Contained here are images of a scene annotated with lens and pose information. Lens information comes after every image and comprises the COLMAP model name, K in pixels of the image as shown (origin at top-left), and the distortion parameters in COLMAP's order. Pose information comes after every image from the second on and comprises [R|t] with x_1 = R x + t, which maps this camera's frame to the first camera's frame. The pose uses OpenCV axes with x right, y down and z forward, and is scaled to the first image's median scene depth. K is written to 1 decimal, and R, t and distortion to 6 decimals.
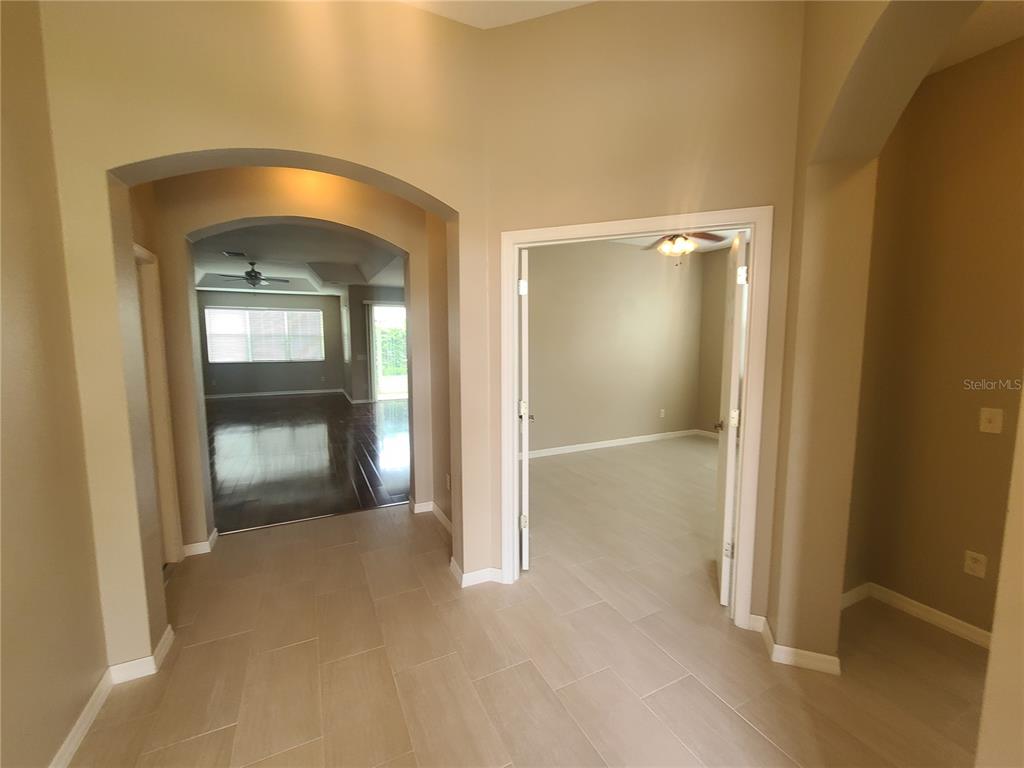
lens RADIAL K [[424.7, 0, 512.0], [0, 424.7, 384.0], [0, 0, 1]] dist [0.003030, 0.000308]
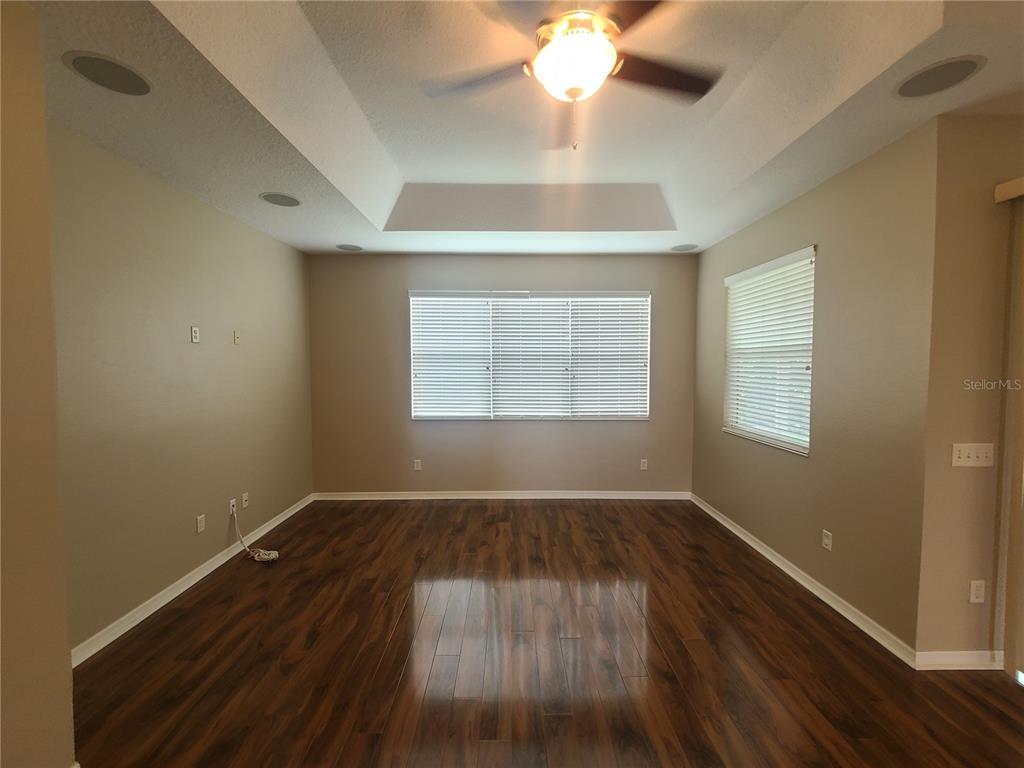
lens RADIAL K [[424.7, 0, 512.0], [0, 424.7, 384.0], [0, 0, 1]] dist [0.003030, 0.000308]
pose [[0.903684, 0.025215, -0.427457, -0.430298], [-0.047664, 0.997984, -0.041896, -0.071337], [0.425539, 0.058235, 0.903064, 0.643698]]
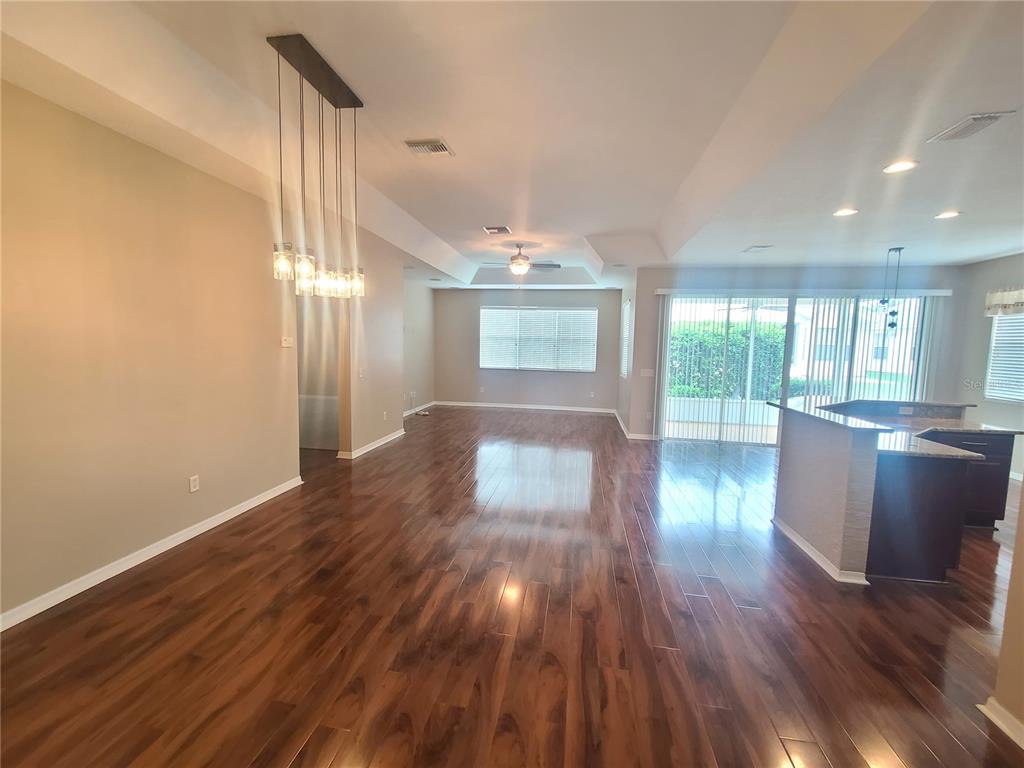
lens RADIAL K [[424.7, 0, 512.0], [0, 424.7, 384.0], [0, 0, 1]] dist [0.003030, 0.000308]
pose [[0.816627, 0.077082, -0.571996, -0.125871], [-0.085290, 0.996278, 0.012492, -0.031672], [0.570830, 0.038584, 0.820161, 0.286197]]
